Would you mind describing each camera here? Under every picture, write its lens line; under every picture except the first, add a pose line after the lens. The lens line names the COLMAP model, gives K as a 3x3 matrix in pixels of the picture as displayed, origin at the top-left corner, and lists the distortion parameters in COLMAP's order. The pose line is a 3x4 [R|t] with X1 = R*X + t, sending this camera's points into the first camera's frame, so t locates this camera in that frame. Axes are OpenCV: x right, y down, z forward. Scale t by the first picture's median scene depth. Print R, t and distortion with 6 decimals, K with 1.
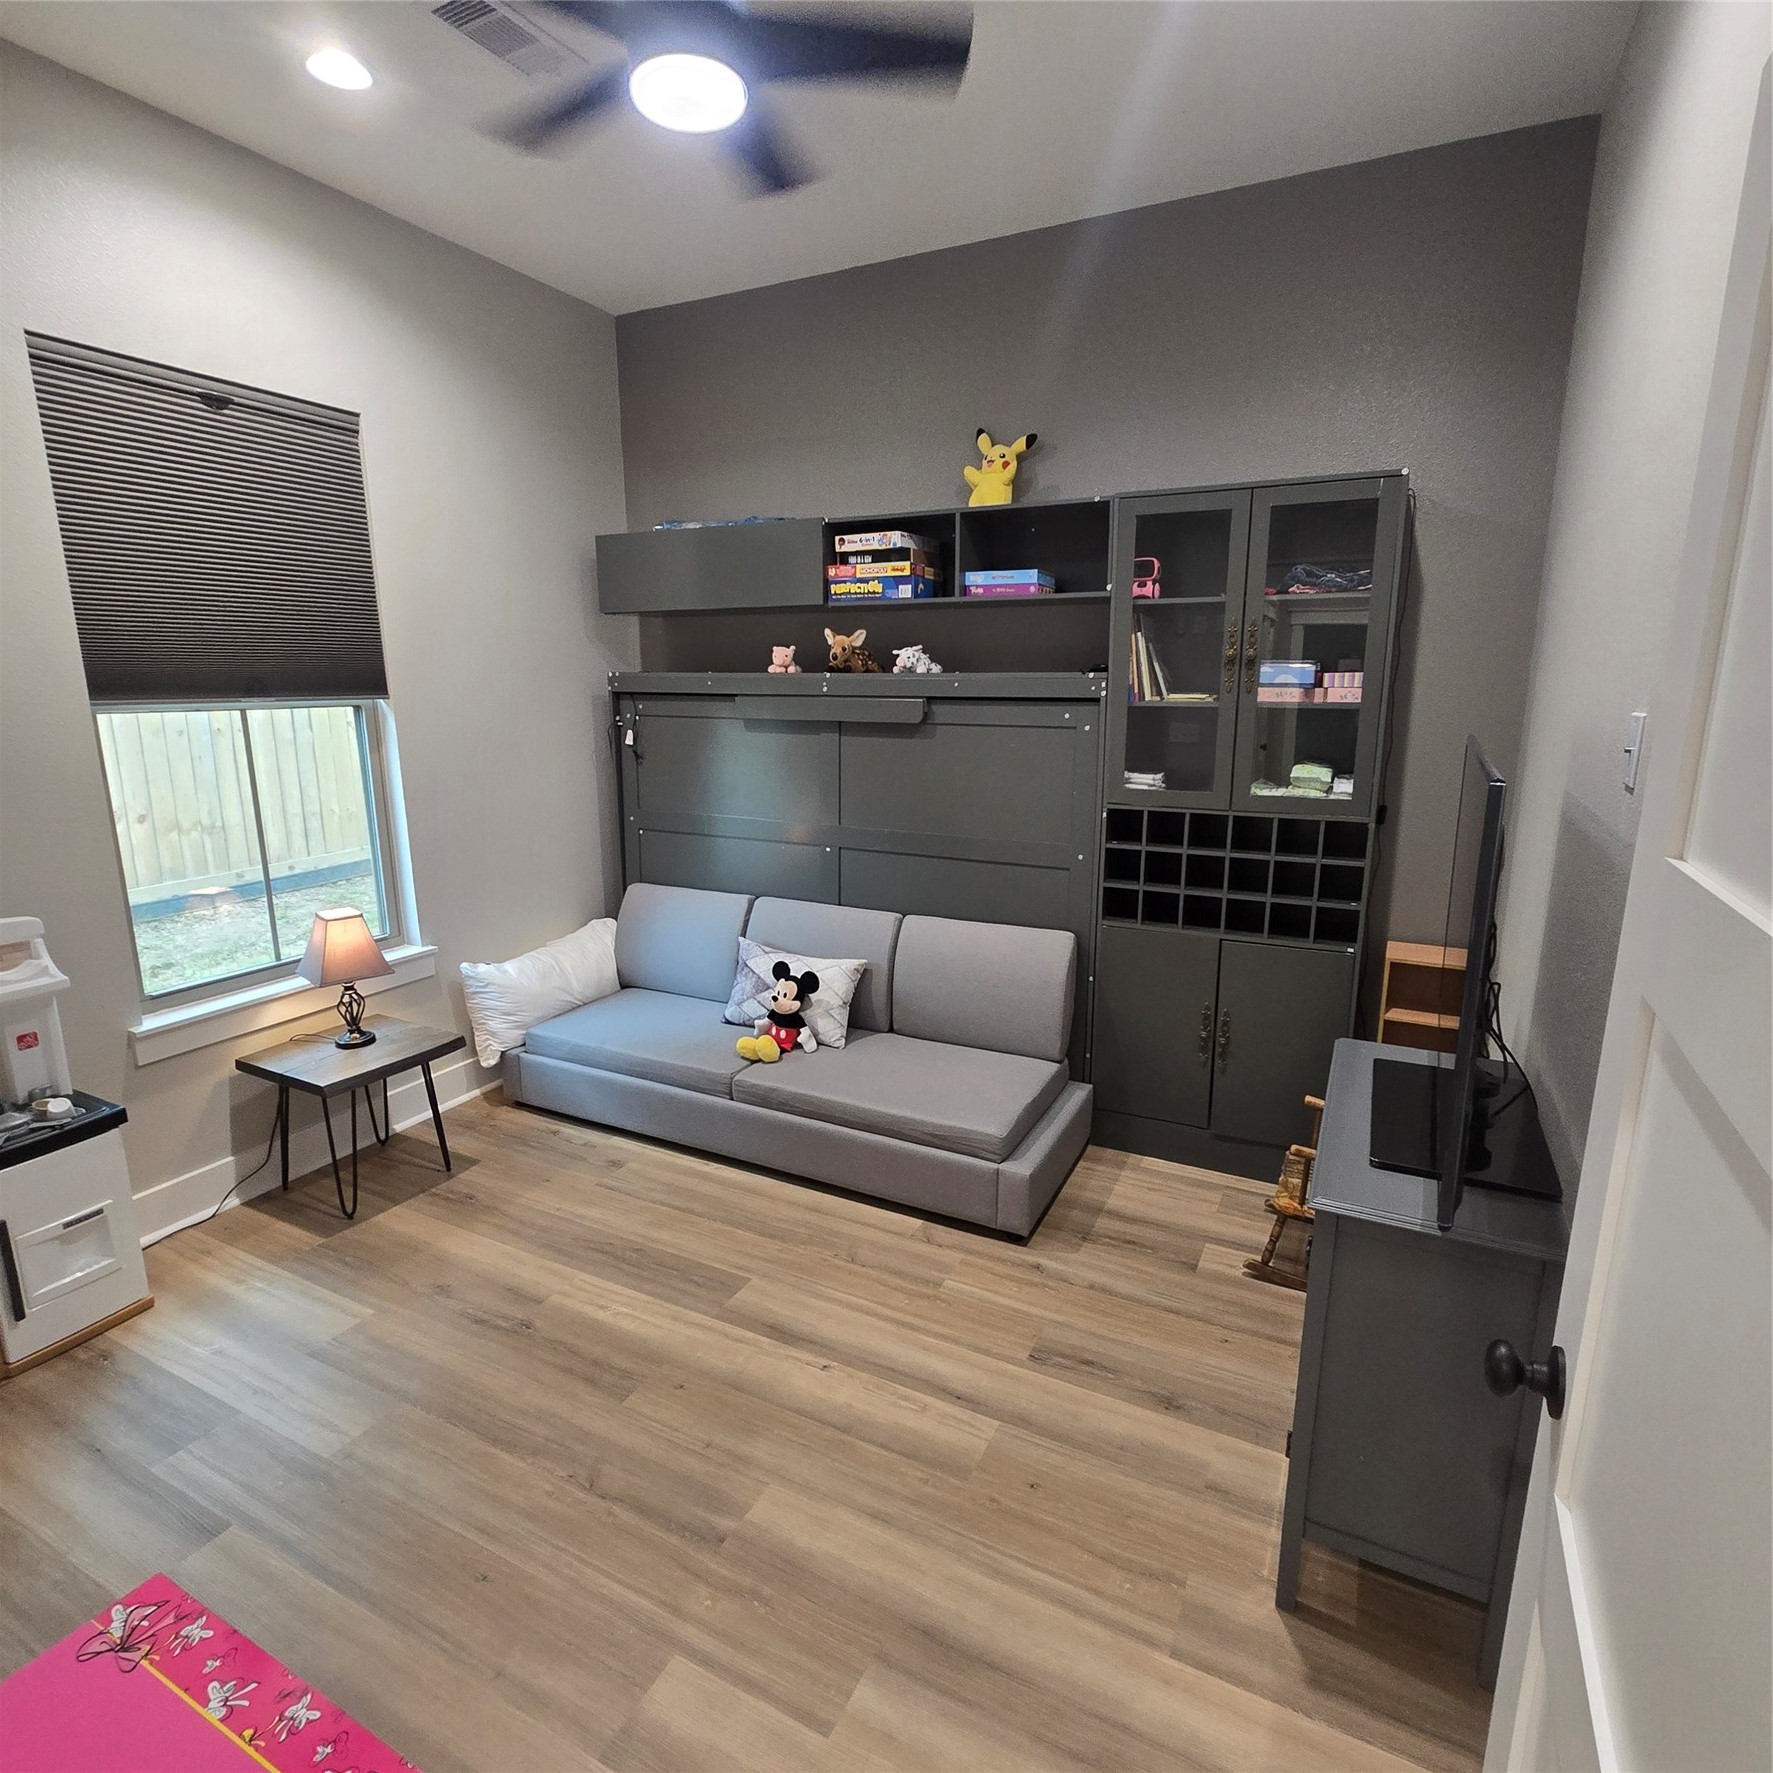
lens RADIAL K [[967.0, 0, 894.0], [0, 967.0, 881.0], [0, 0, 1]] dist [-0.002279, -0.000059]
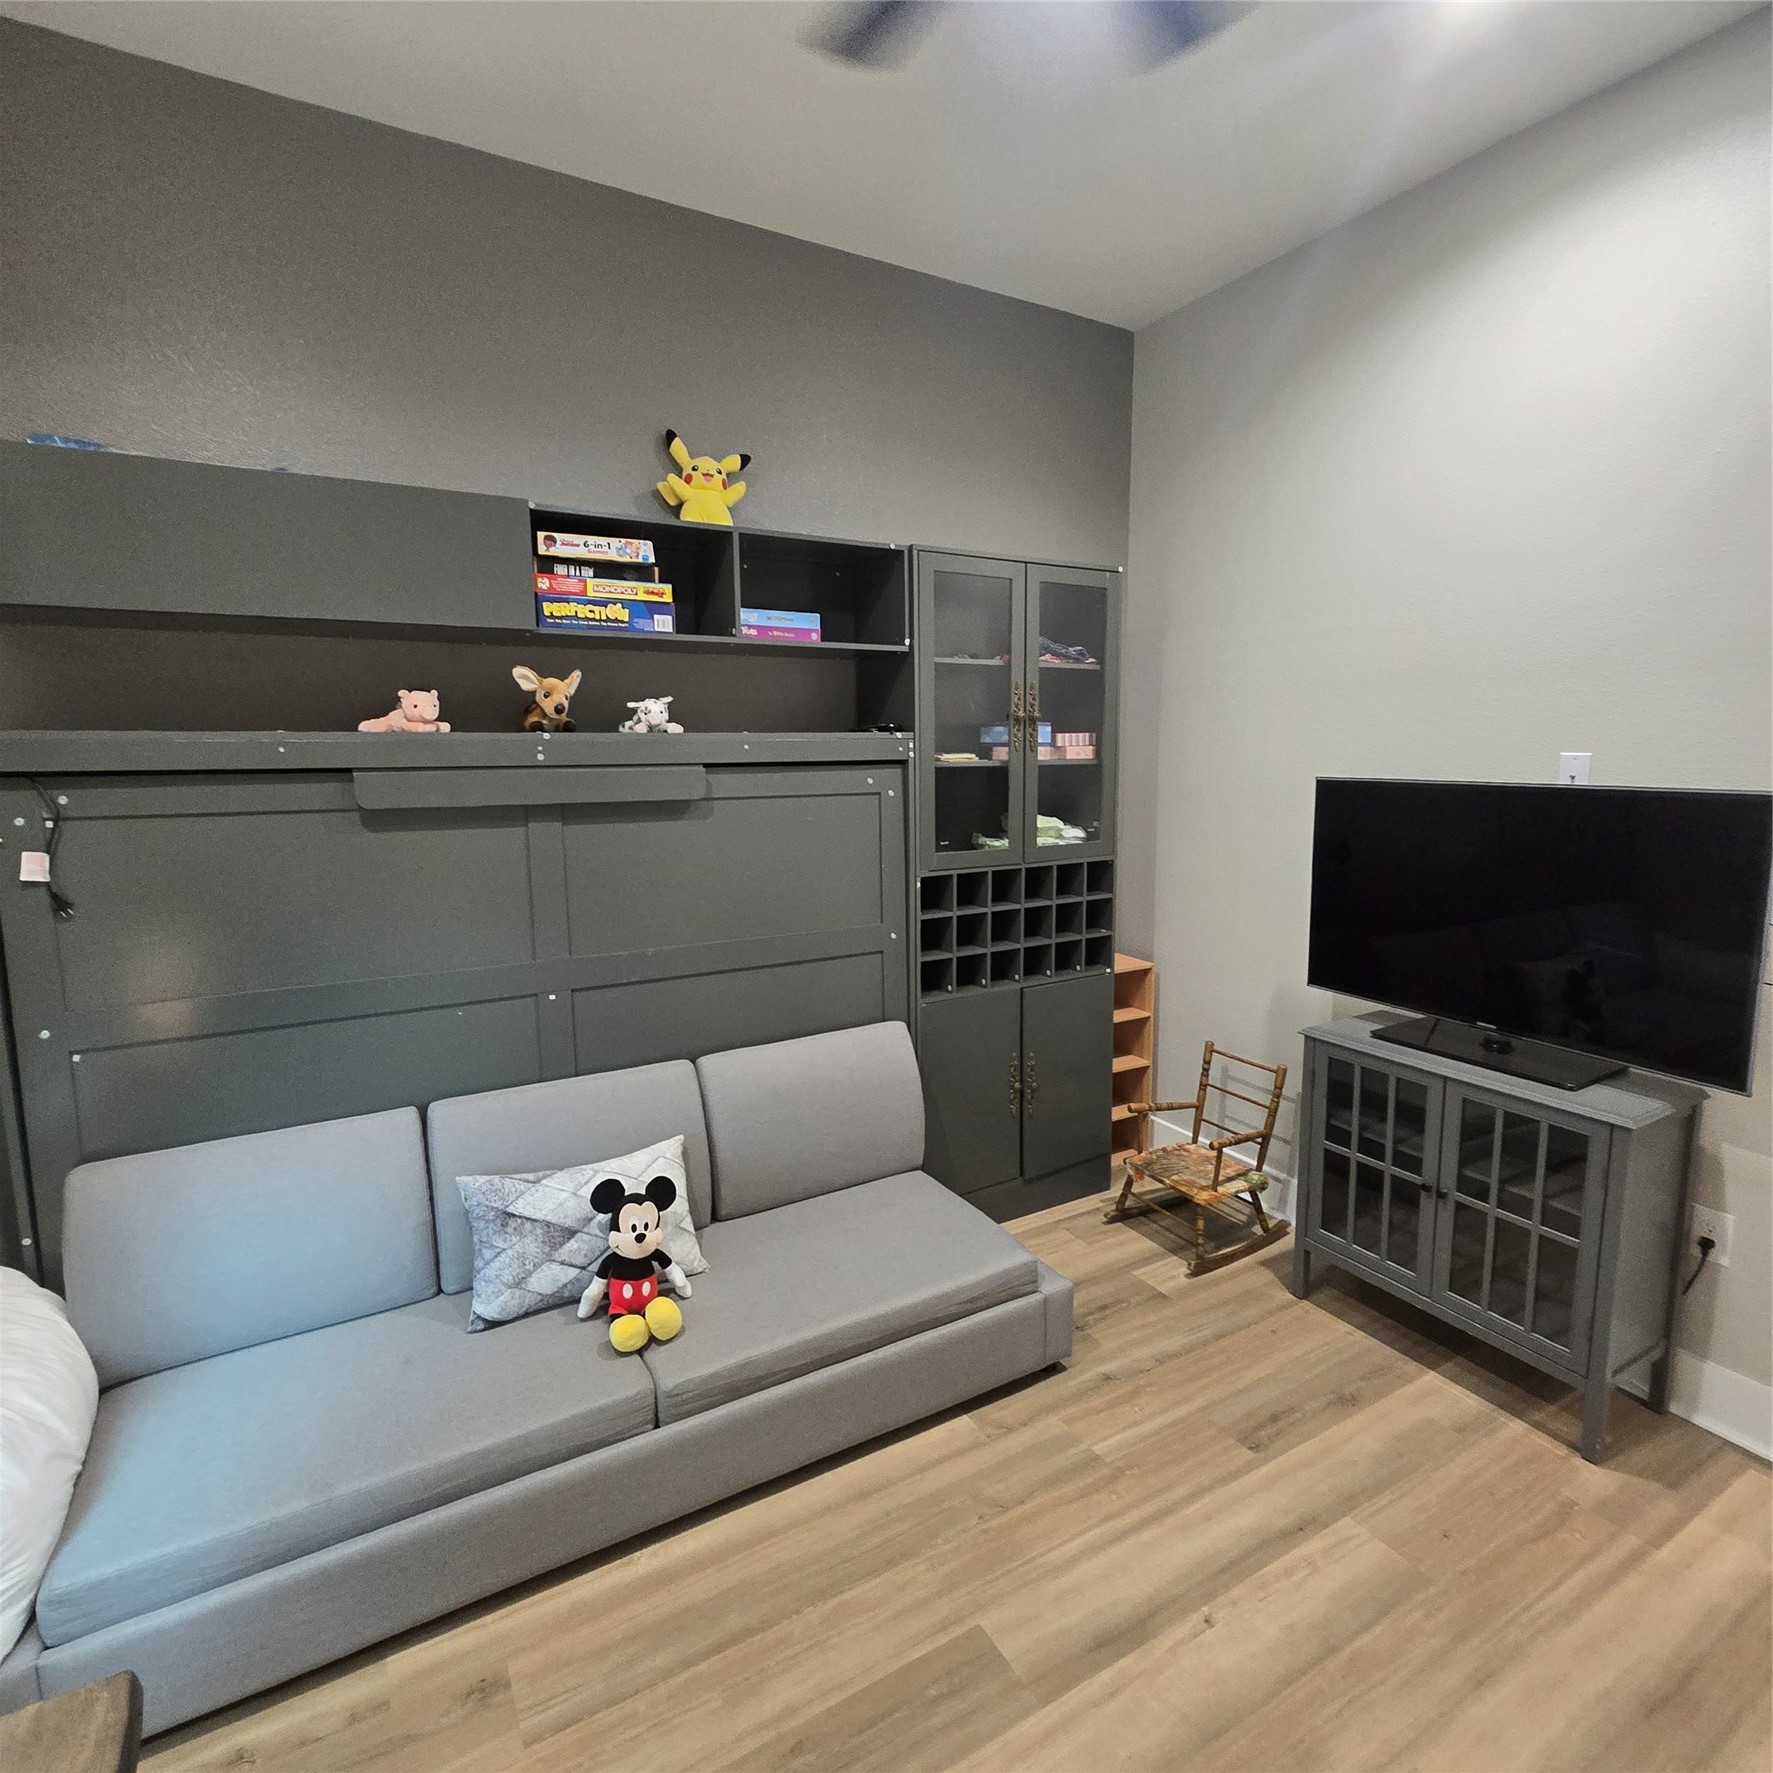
lens RADIAL K [[979.5, 0, 886.3], [0, 979.5, 866.5], [0, 0, 1]] dist [0.001090, -0.001066]
pose [[0.541384, -0.110538, 0.833478, -0.559337], [0.178463, 0.983839, 0.014559, -0.101425], [-0.821617, 0.140863, 0.552361, 0.491361]]
